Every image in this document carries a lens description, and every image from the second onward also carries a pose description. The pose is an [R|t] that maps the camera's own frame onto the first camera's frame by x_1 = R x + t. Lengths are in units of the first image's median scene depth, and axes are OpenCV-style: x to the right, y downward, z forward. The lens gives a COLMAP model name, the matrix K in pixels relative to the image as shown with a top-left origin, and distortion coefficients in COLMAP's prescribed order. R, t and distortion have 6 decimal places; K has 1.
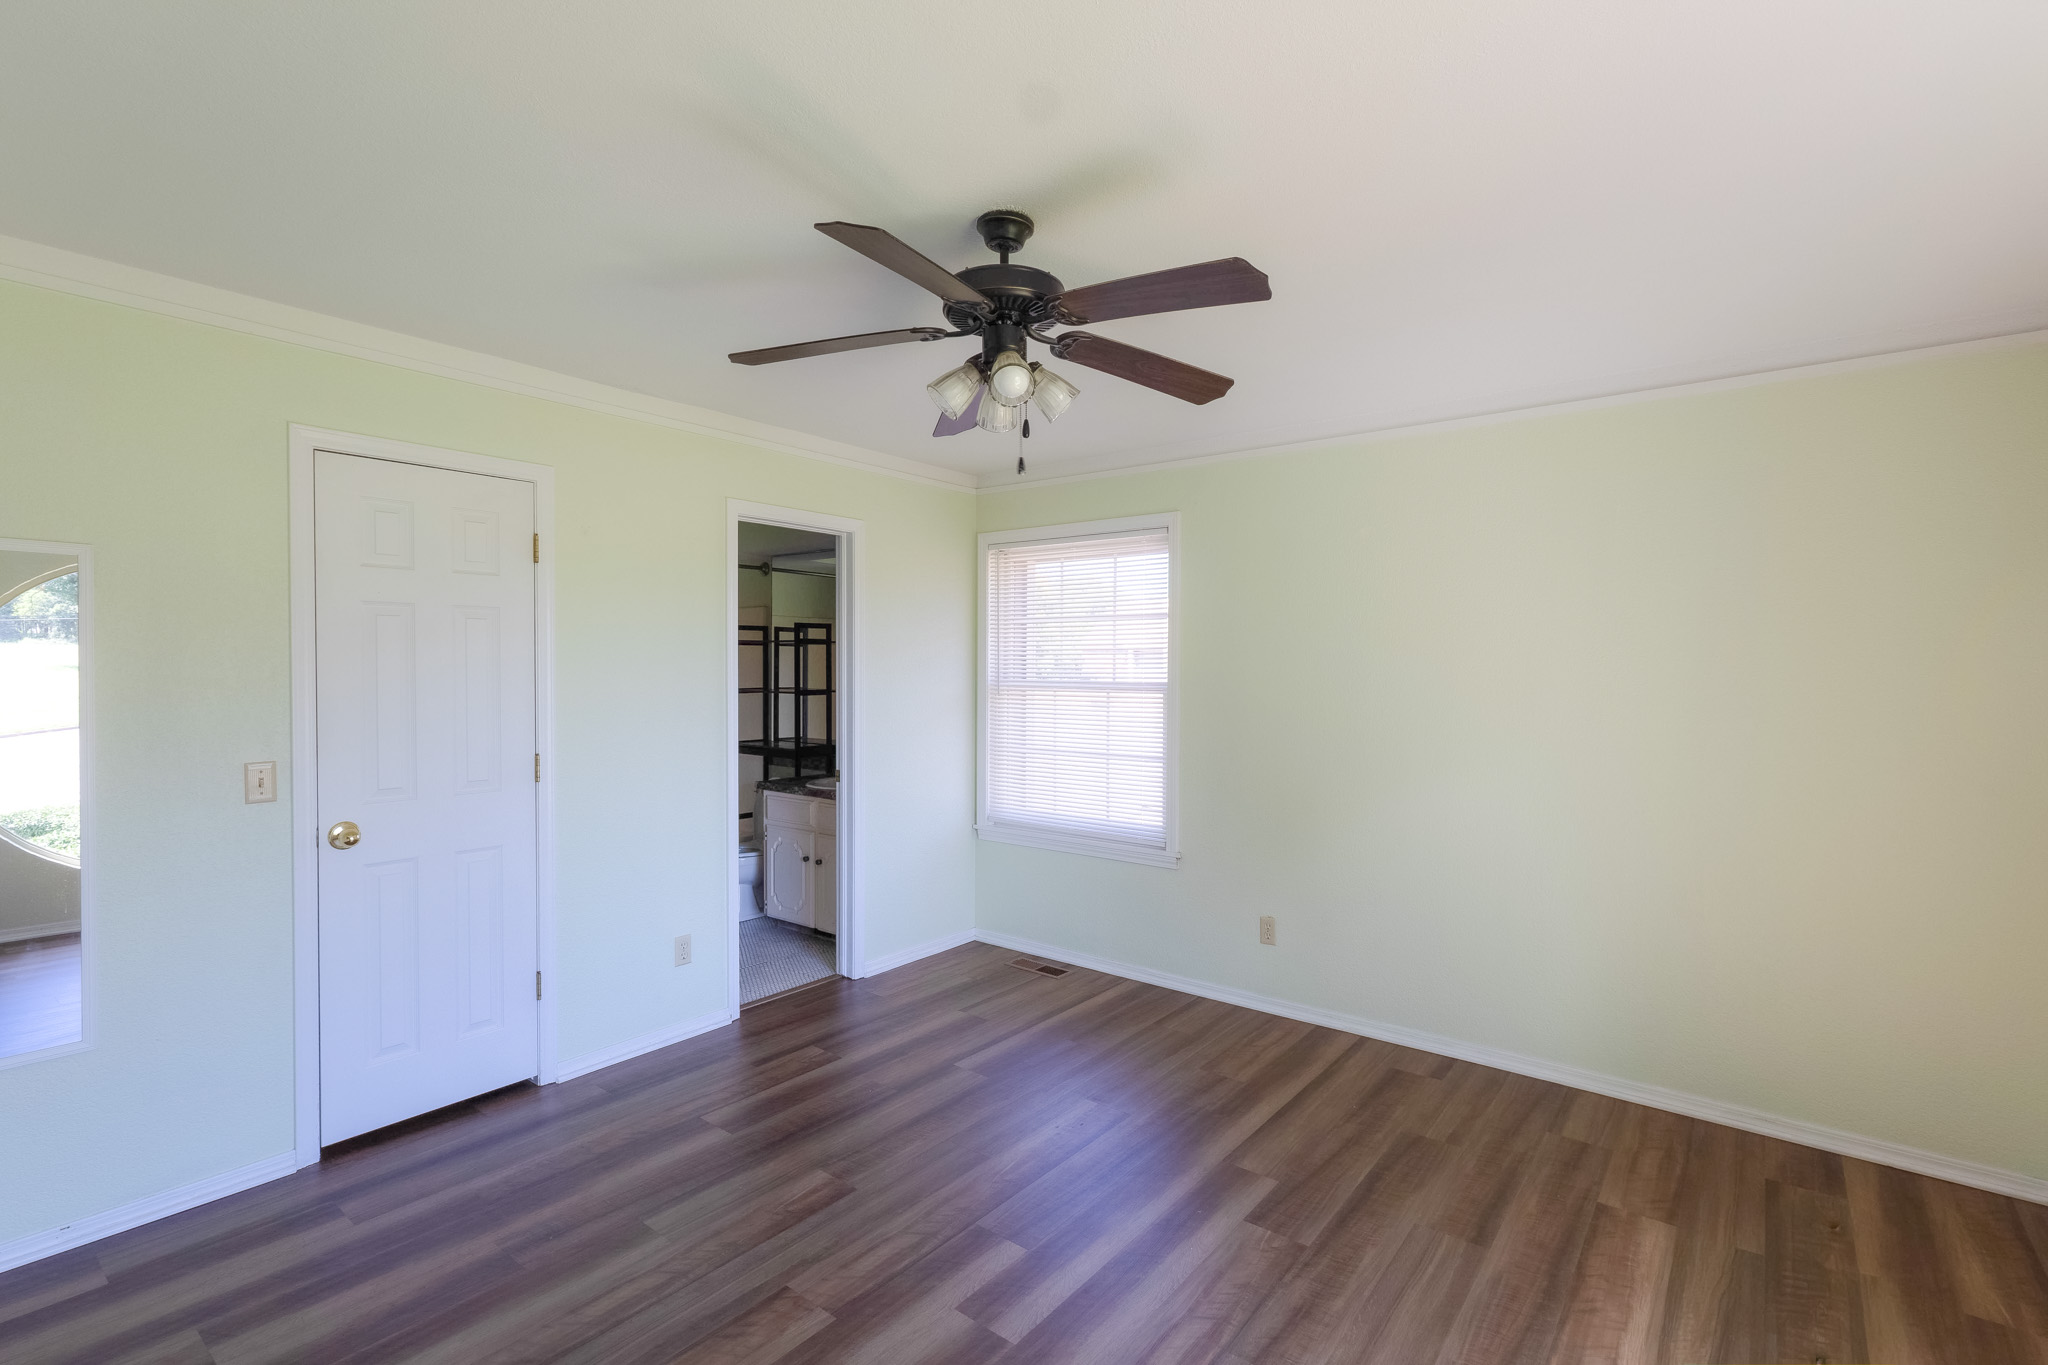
lens RADIAL K [[938.2, 0, 1026.8], [0, 938.2, 684.3], [0, 0, 1]] dist [0.002208, 0.000338]
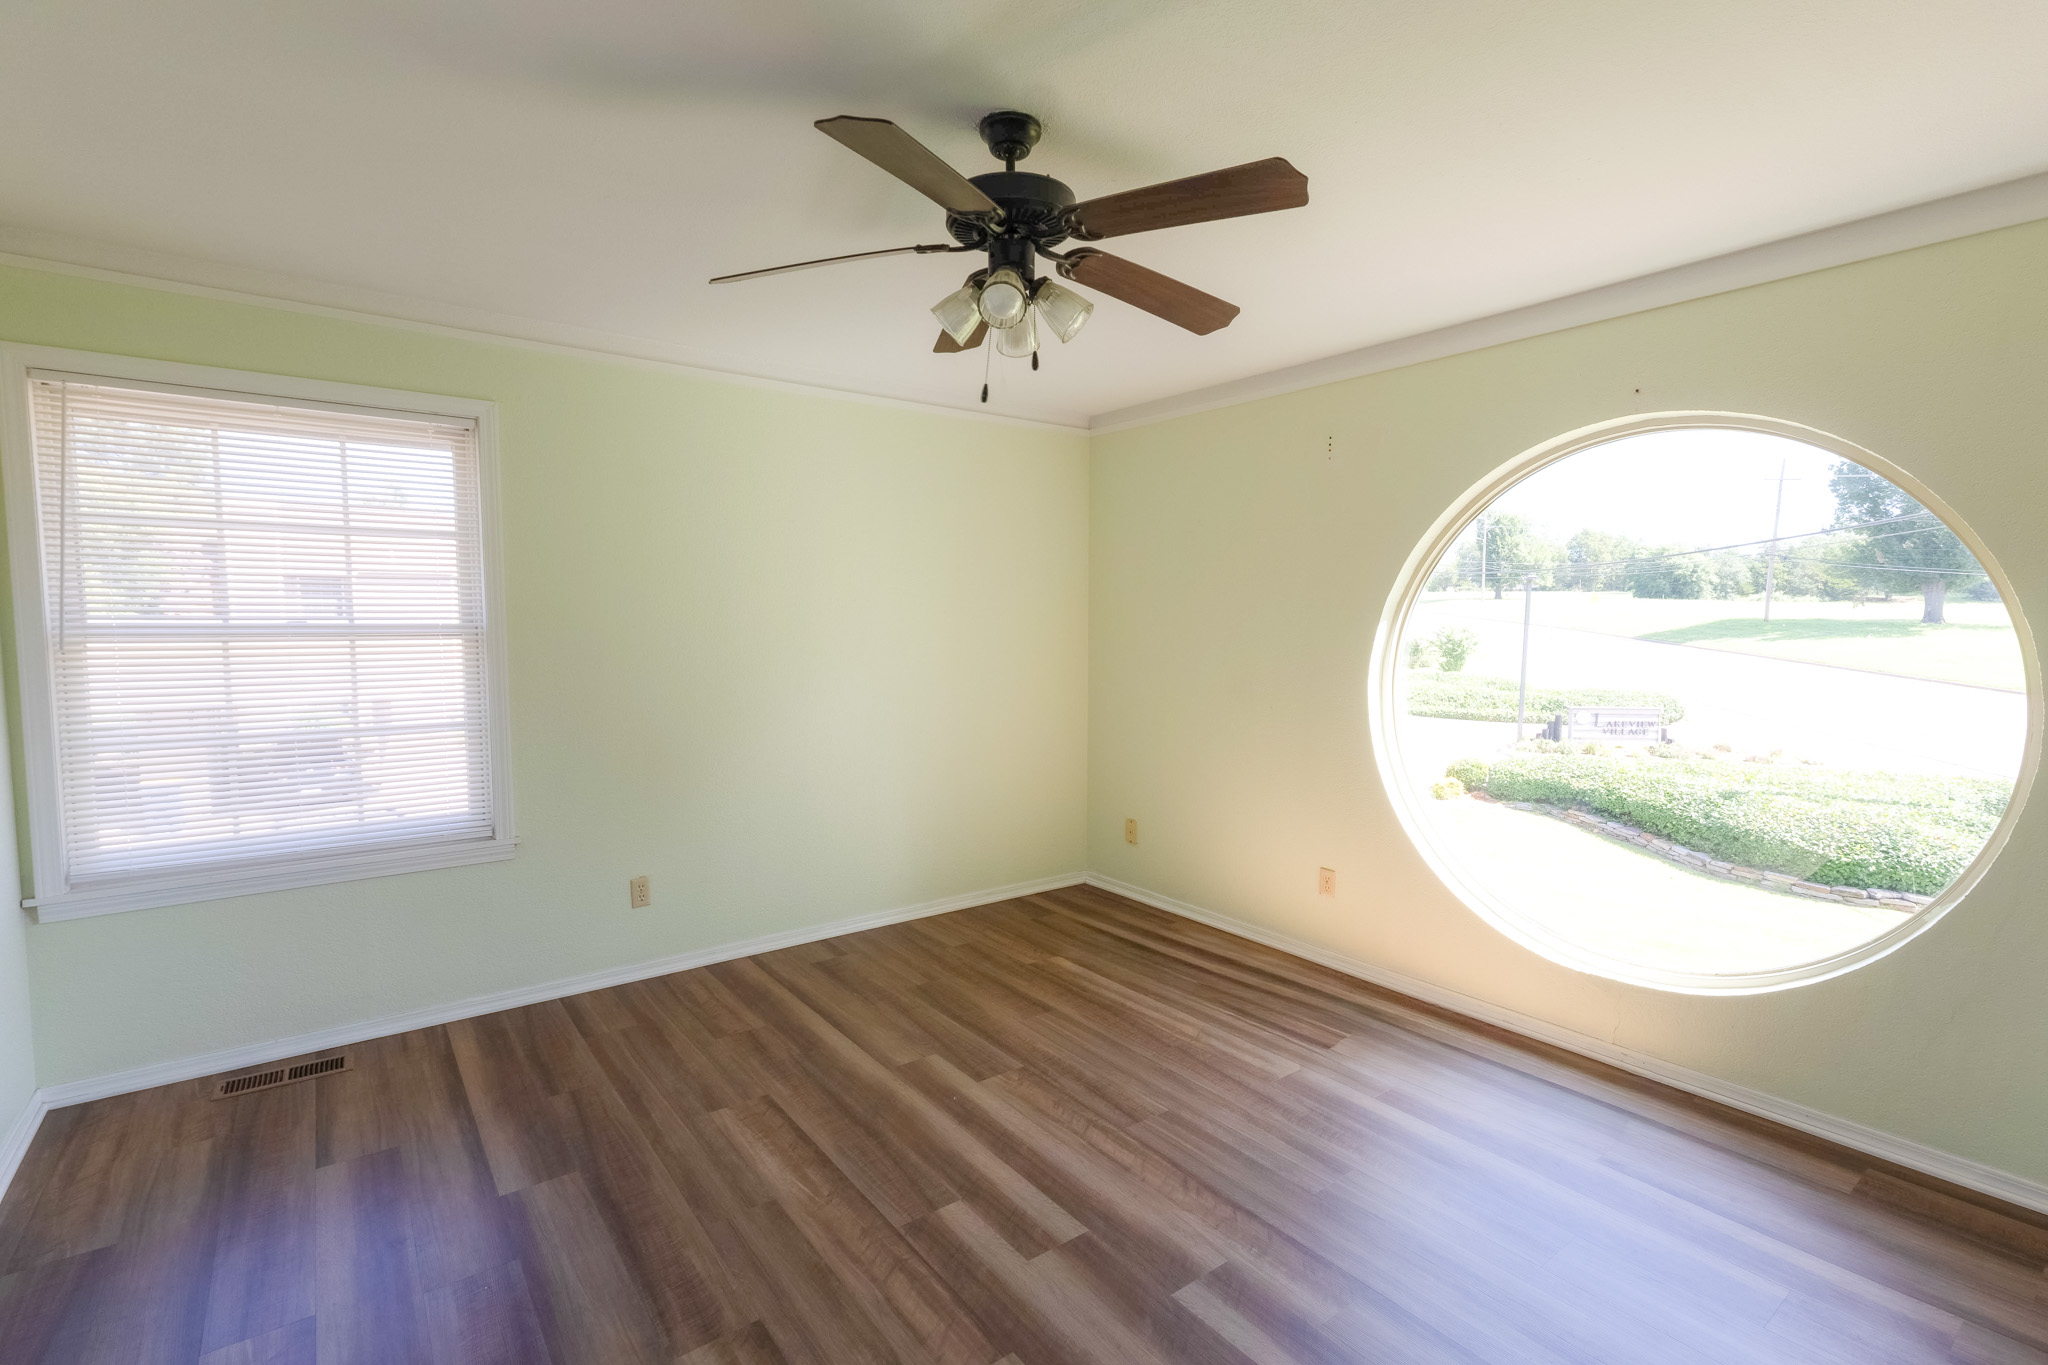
lens RADIAL K [[945.3, 0, 1019.6], [0, 945.3, 646.7], [0, 0, 1]] dist [0.013535, 0.000076]
pose [[0.254888, -0.036088, 0.966297, -0.674998], [0.012385, 0.999343, 0.034055, -0.006264], [-0.966891, 0.003287, 0.255168, 0.502001]]
